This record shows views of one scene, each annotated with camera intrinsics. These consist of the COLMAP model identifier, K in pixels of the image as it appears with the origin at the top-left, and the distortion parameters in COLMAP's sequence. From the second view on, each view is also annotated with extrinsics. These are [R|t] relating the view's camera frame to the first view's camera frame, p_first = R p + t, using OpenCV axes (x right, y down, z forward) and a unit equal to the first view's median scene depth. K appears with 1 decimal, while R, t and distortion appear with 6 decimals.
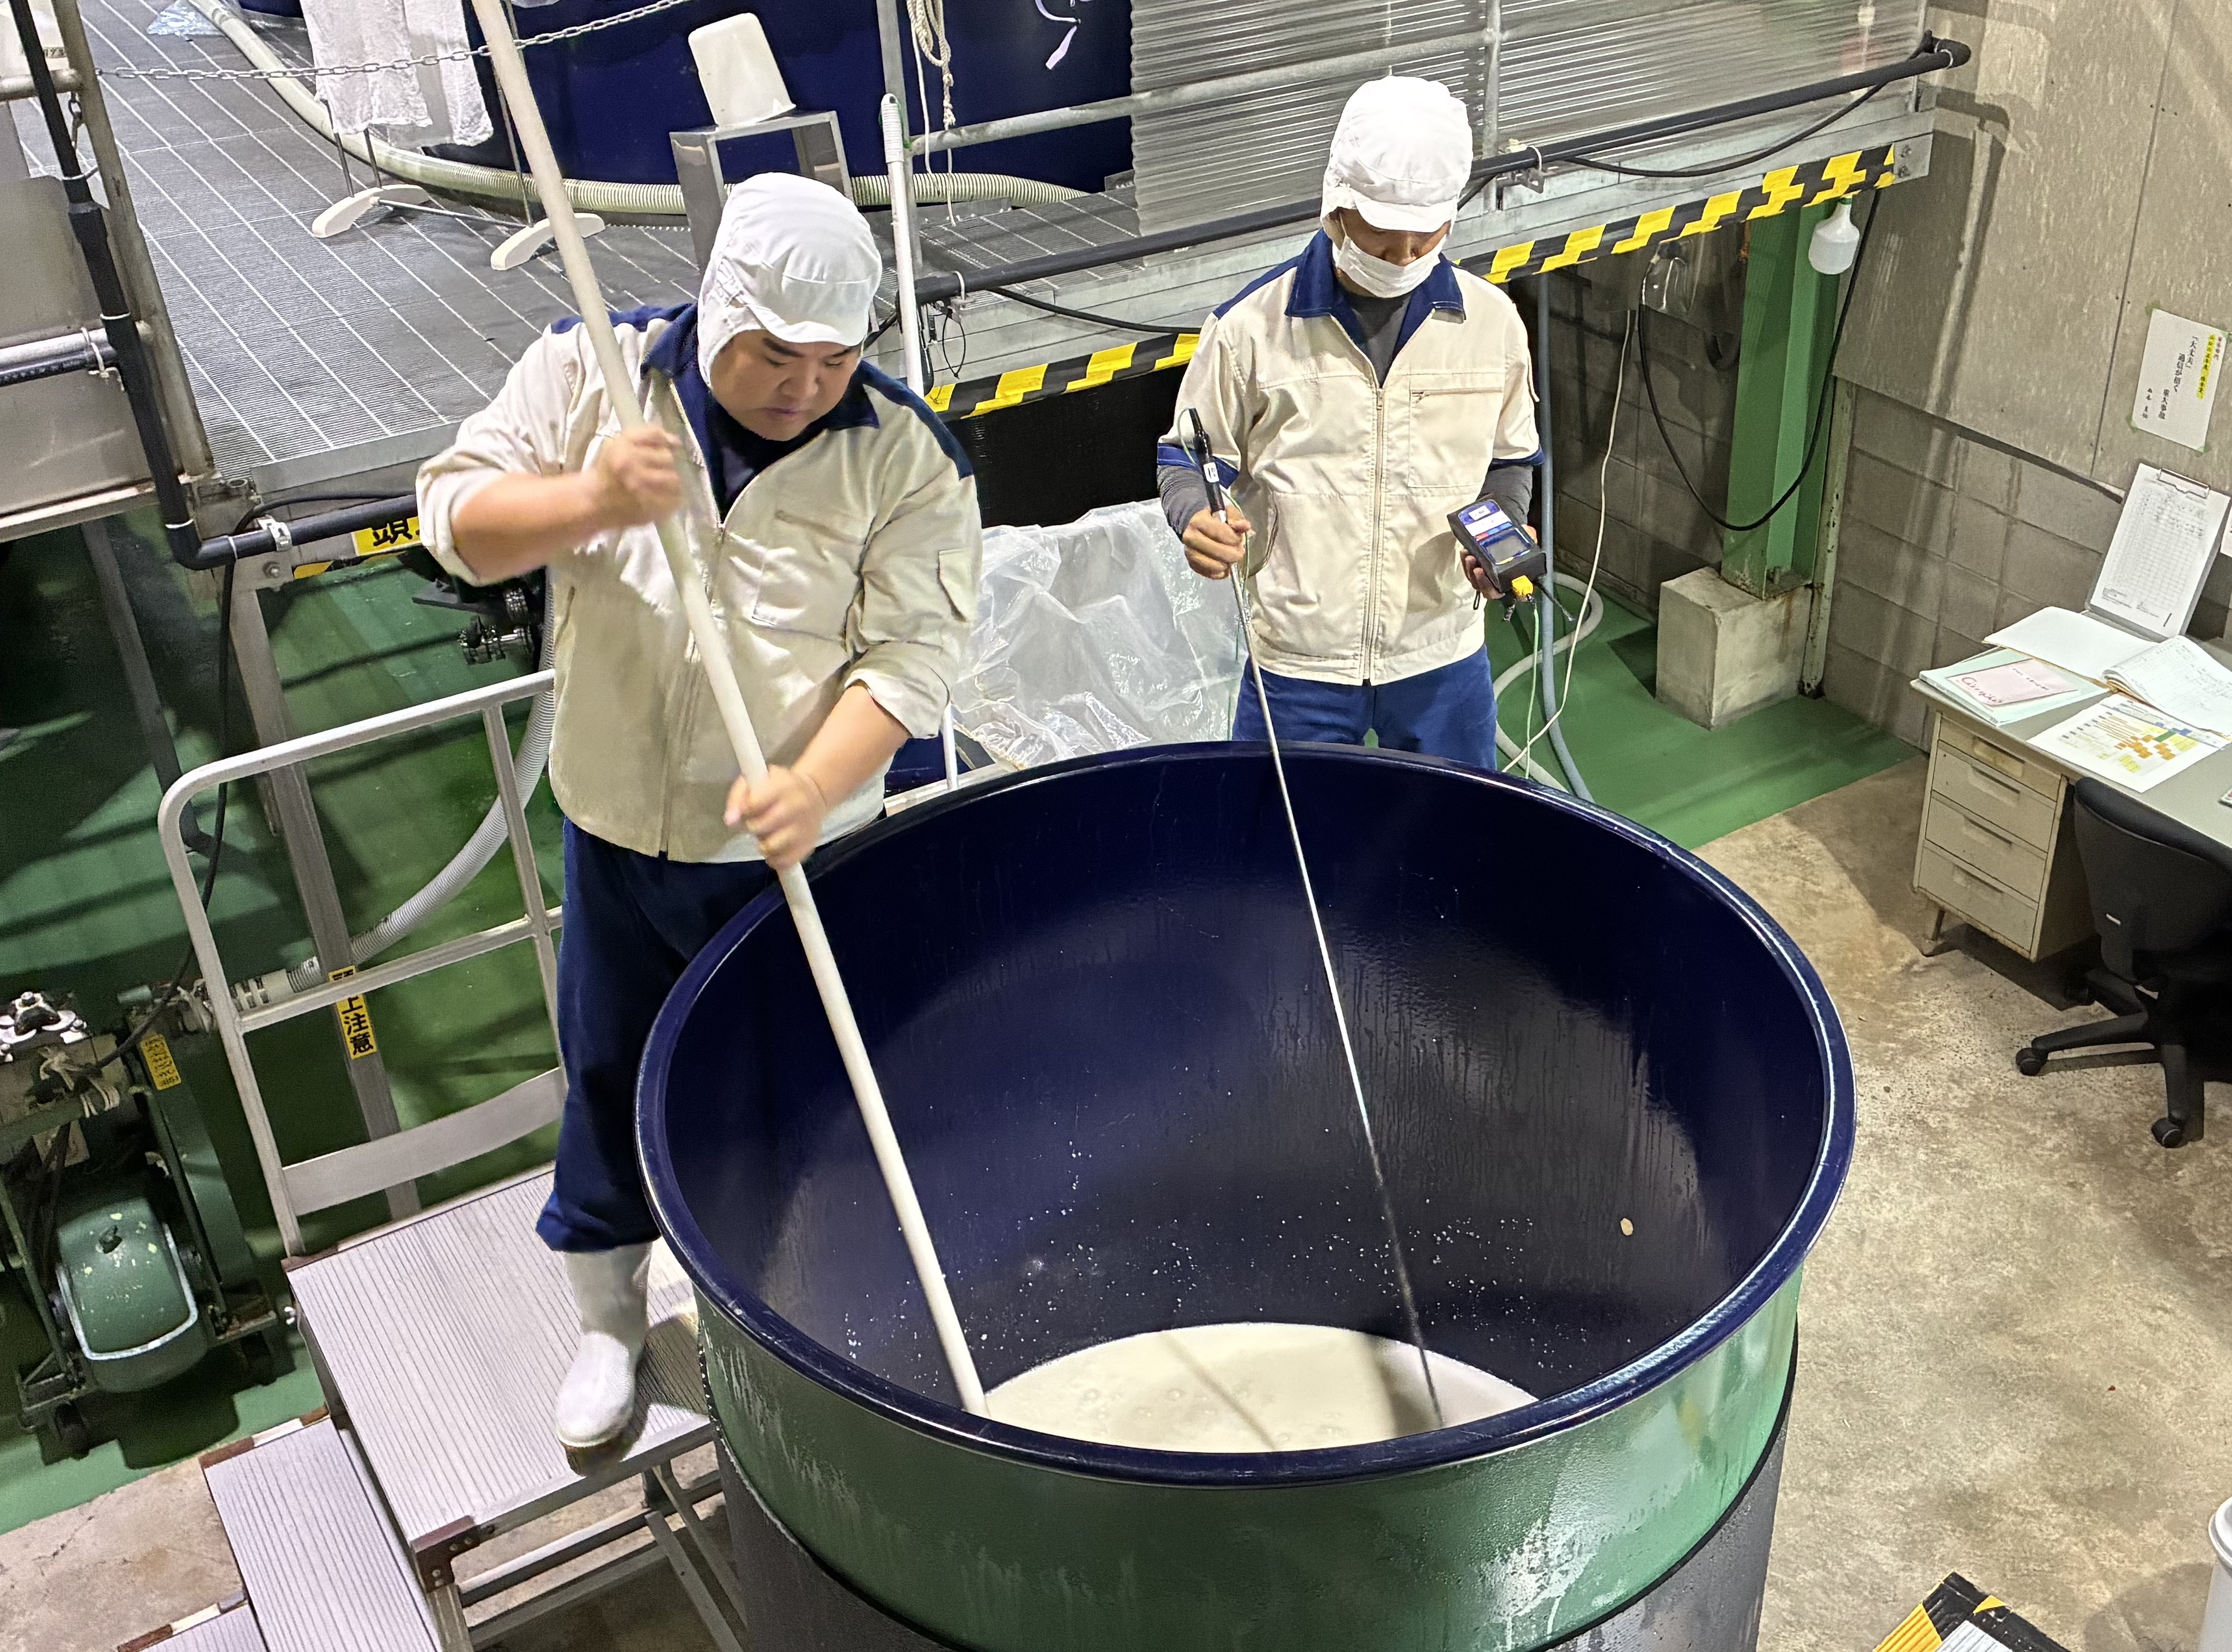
lens RADIAL K [[2355.5, 0, 1116.0], [0, 2355.5, 826.0], [0, 0, 1]] dist [0.004807, 0.006719]
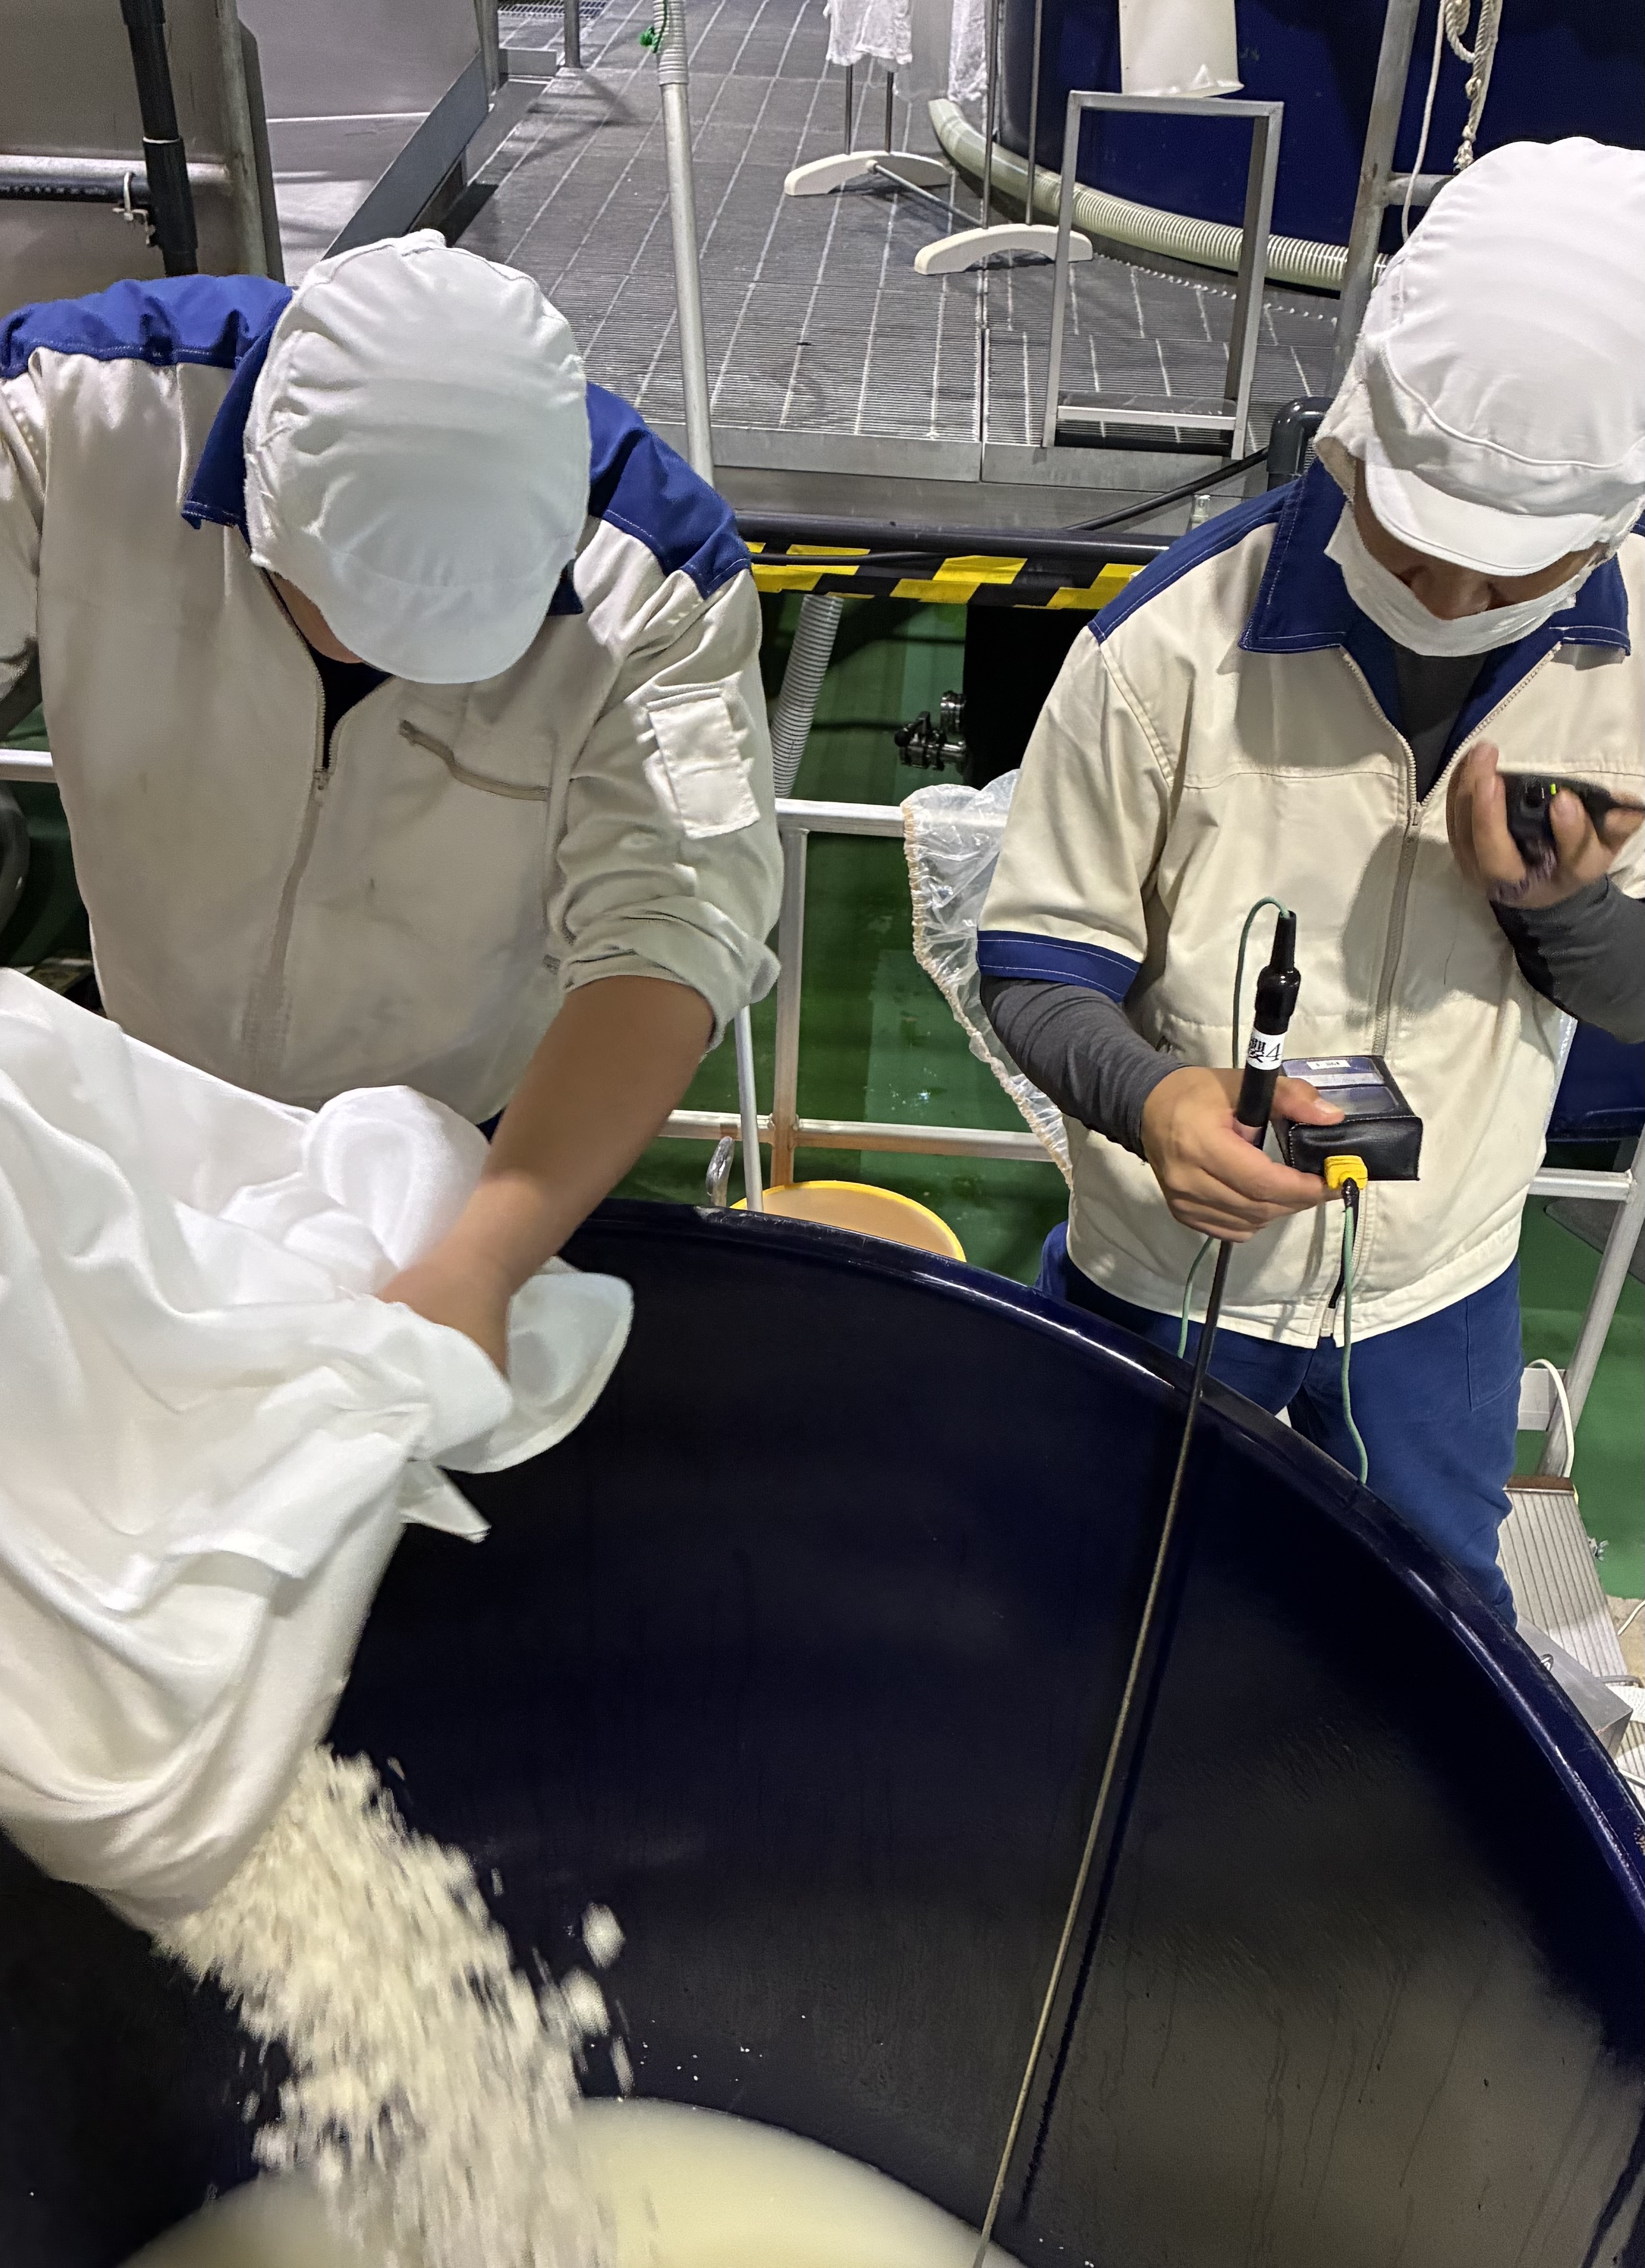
lens RADIAL K [[2208.0, 0, 822.5], [0, 2208.0, 1134.0], [0, 0, 1]] dist [0.004954, 0.007906]
pose [[0.813900, 0.391987, -0.428852, 0.132969], [-0.355498, 0.919808, 0.166056, -0.095016], [0.459553, 0.017303, 0.887982, 0.386863]]
